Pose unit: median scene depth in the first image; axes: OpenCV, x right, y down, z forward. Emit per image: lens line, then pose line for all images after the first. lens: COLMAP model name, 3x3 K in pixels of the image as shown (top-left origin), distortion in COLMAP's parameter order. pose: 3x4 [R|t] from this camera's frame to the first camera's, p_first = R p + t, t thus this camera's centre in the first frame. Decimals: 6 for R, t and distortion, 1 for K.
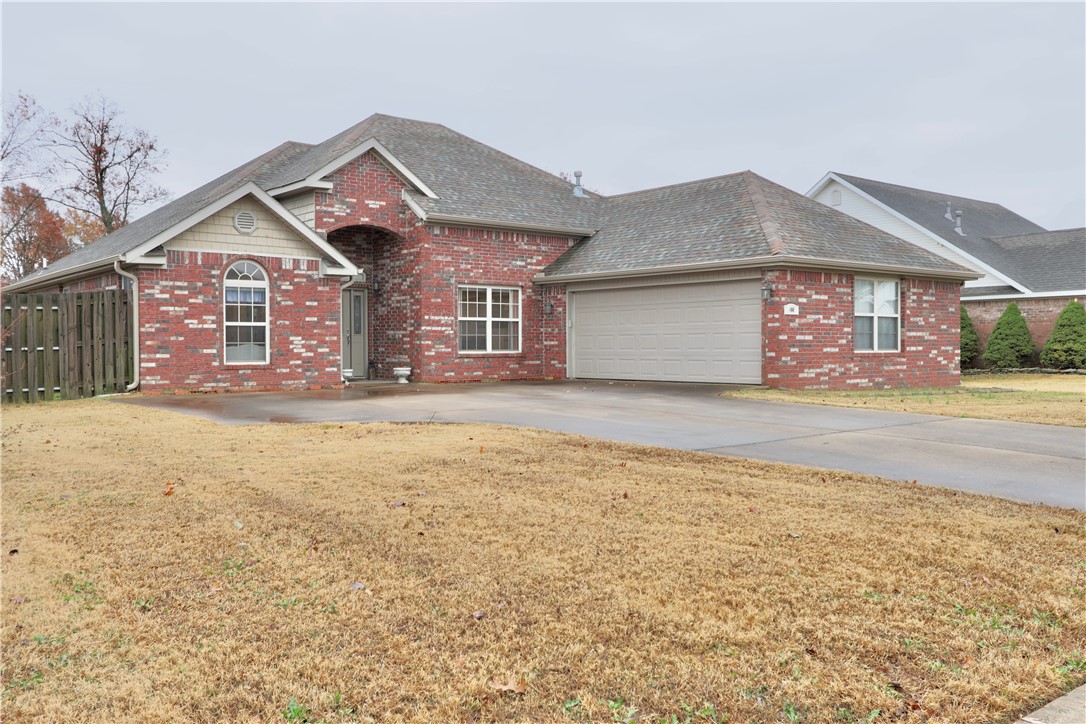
lens RADIAL K [[945.7, 0, 542.9], [0, 945.7, 360.6], [0, 0, 1]] dist [0.000315, 0.001588]
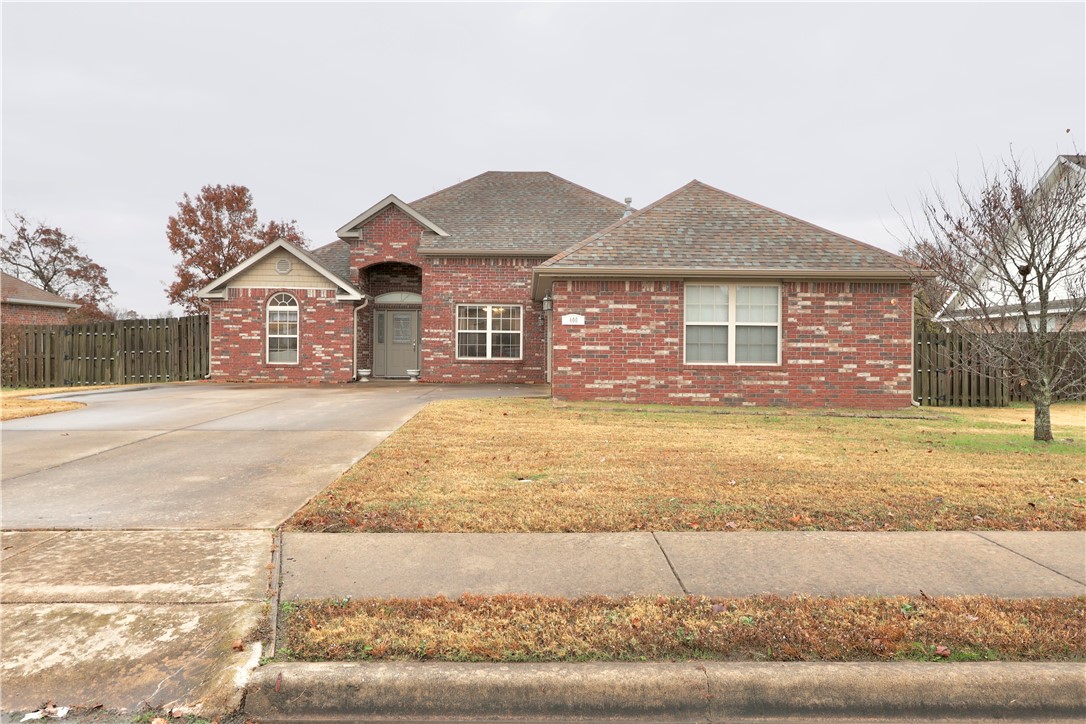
lens RADIAL K [[756.0, 0, 544.0], [0, 756.0, 360.9], [0, 0, 1]] dist [-0.001437, -0.000223]
pose [[0.777707, 0.016901, -0.628399, 0.699751], [-0.021190, 0.999775, 0.000665, -0.009808], [0.628269, 0.012799, 0.777891, 0.336331]]
